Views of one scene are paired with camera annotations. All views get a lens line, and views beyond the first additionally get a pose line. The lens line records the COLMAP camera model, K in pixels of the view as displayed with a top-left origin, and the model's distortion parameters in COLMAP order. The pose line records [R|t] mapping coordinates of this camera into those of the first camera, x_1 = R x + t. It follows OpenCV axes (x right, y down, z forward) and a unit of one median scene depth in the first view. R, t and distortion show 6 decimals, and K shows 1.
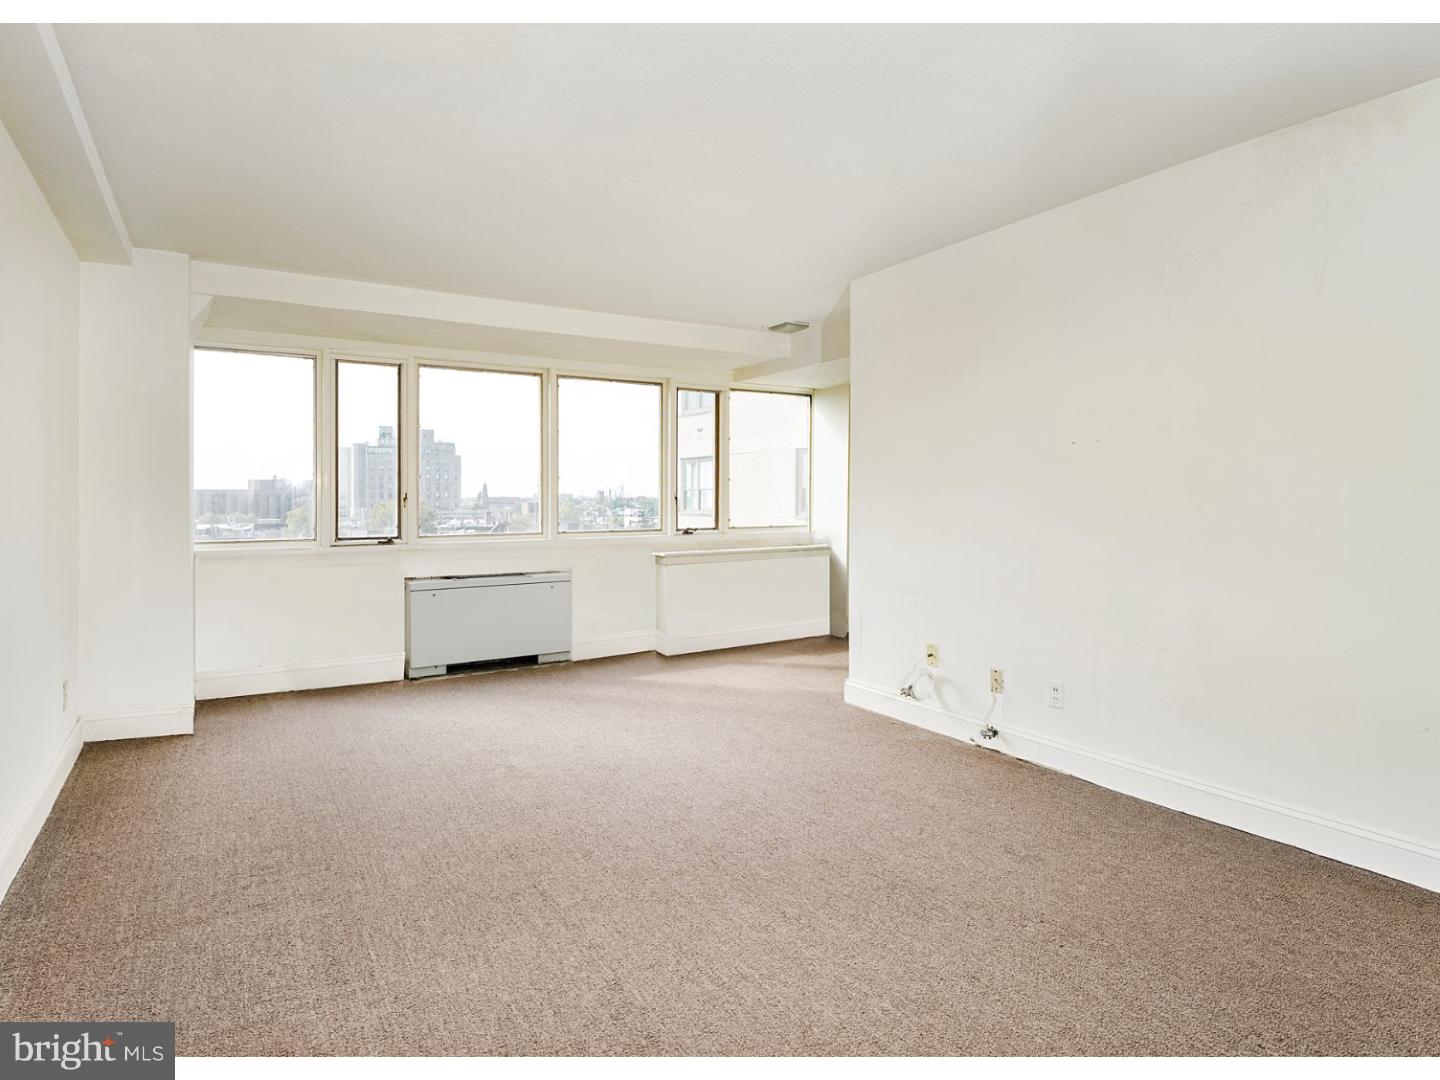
lens RADIAL K [[796.6, 0, 716.2], [0, 796.6, 527.3], [0, 0, 1]] dist [0.010895, -0.002994]
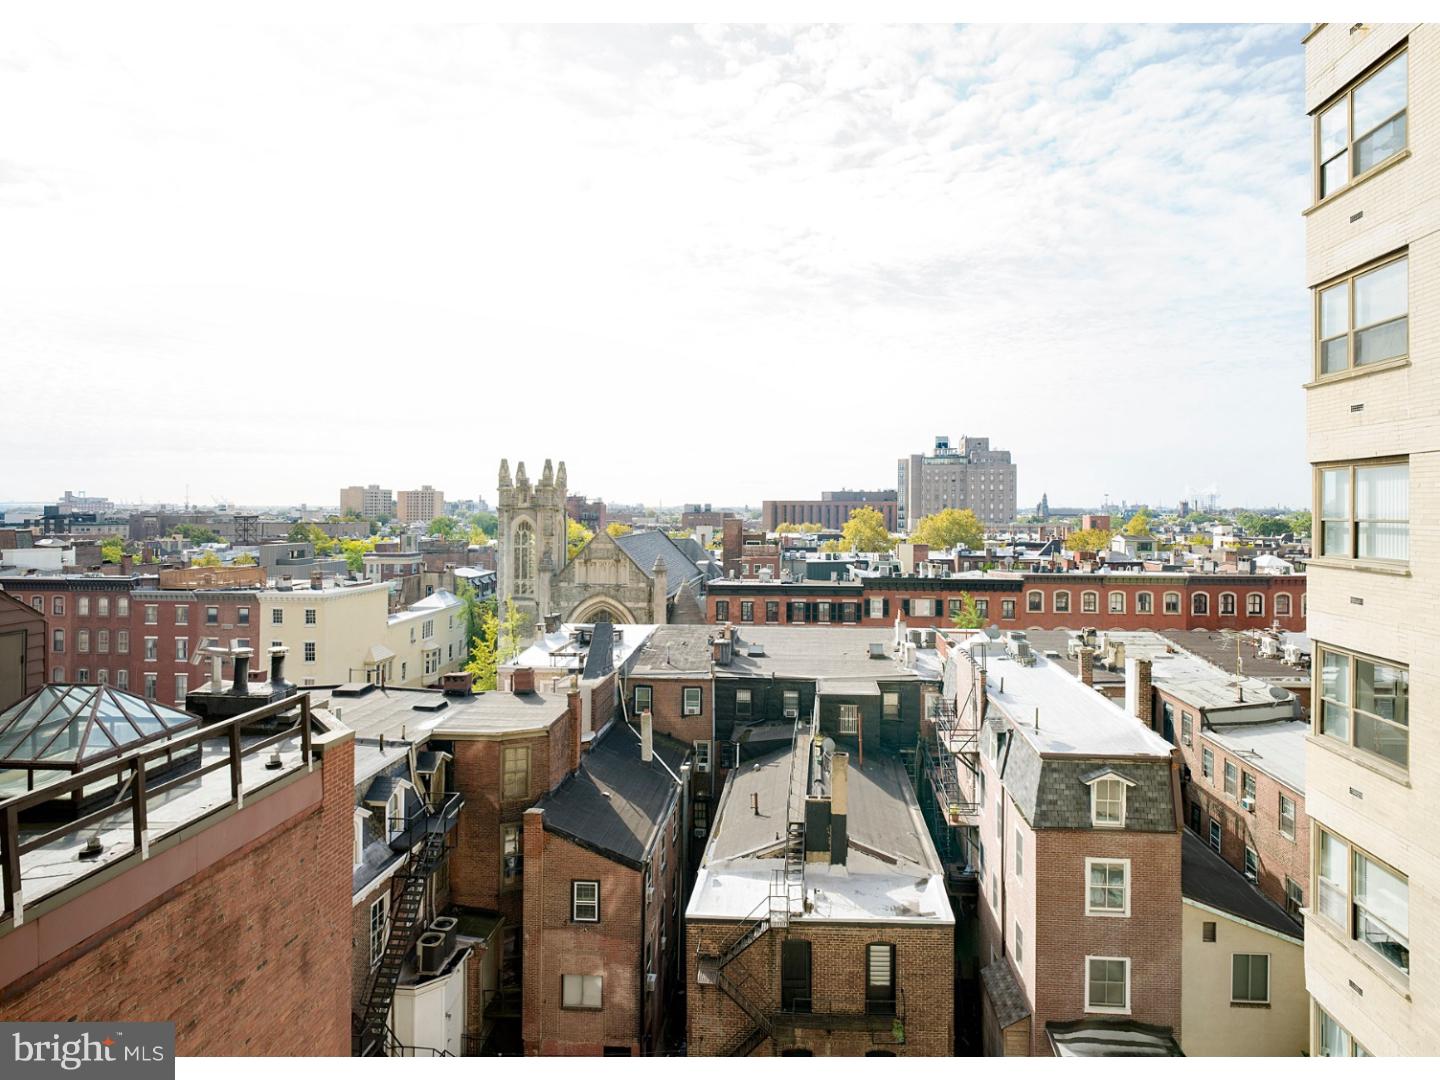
lens RADIAL K [[796.6, 0, 794.5], [0, 796.6, 493.0], [0, 0, 1]] dist [0.010895, -0.002994]
pose [[0.823051, -0.007029, -0.567923, -0.065214], [-0.023931, 0.998606, -0.047042, -0.072367], [0.567462, 0.052309, 0.821736, 0.992129]]
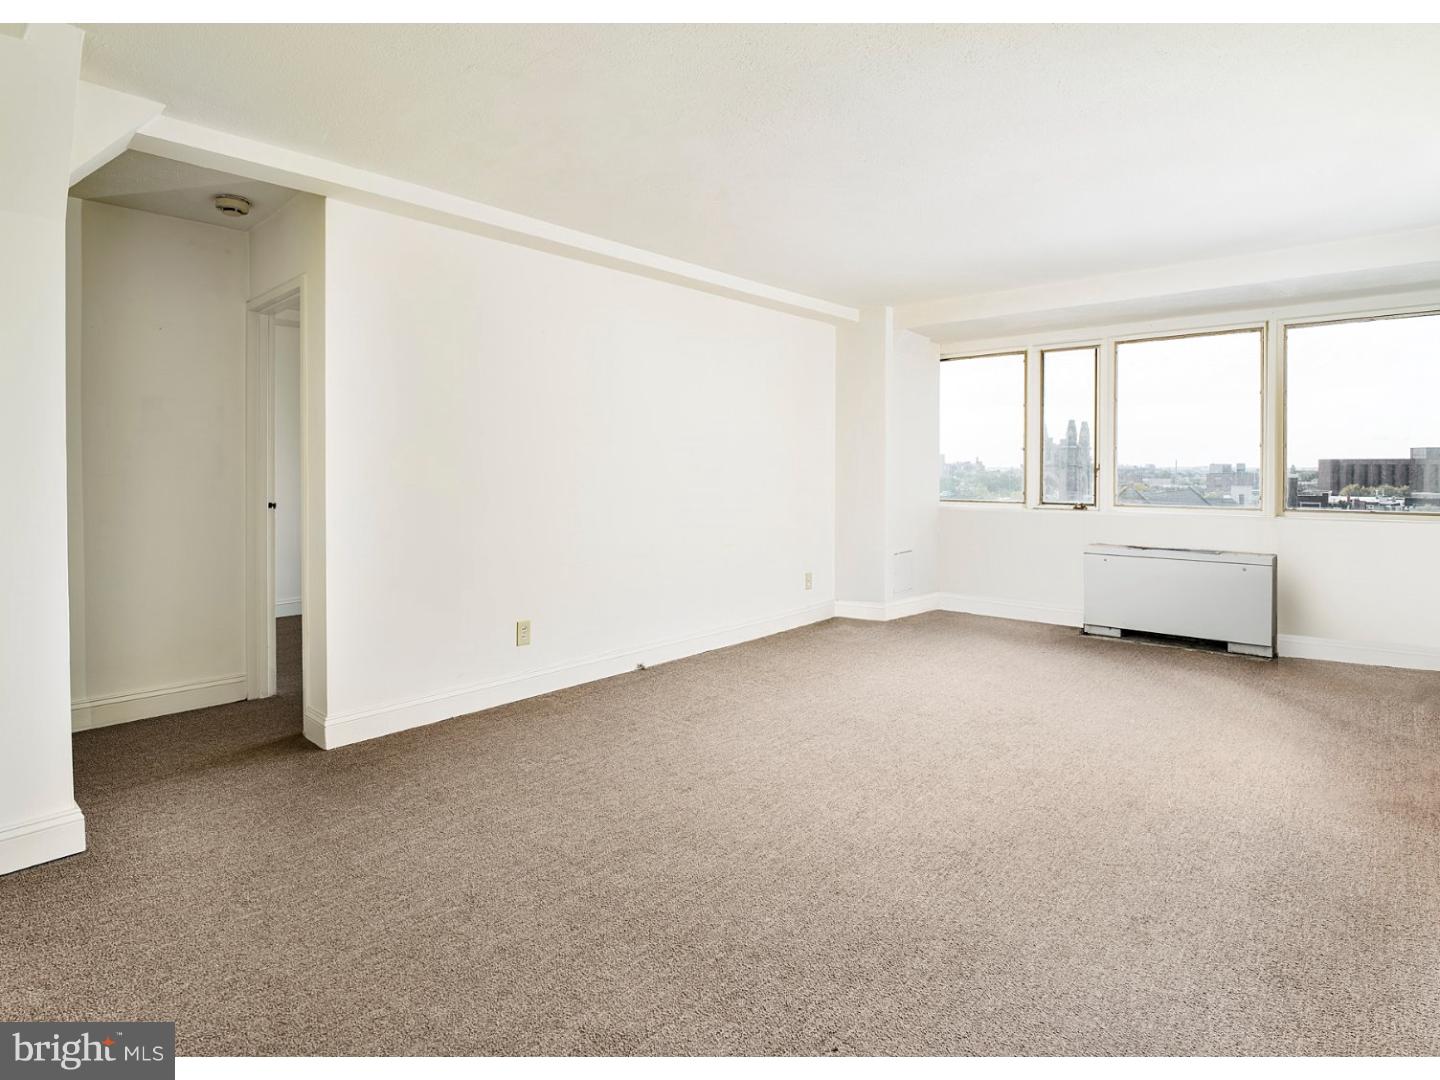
lens RADIAL K [[796.6, 0, 722.3], [0, 796.6, 532.7], [0, 0, 1]] dist [0.010895, -0.002994]
pose [[0.290419, 0.080798, -0.953482, 0.431841], [-0.039110, 0.996598, 0.072539, -0.007278], [0.956100, 0.016224, 0.292592, 0.164735]]
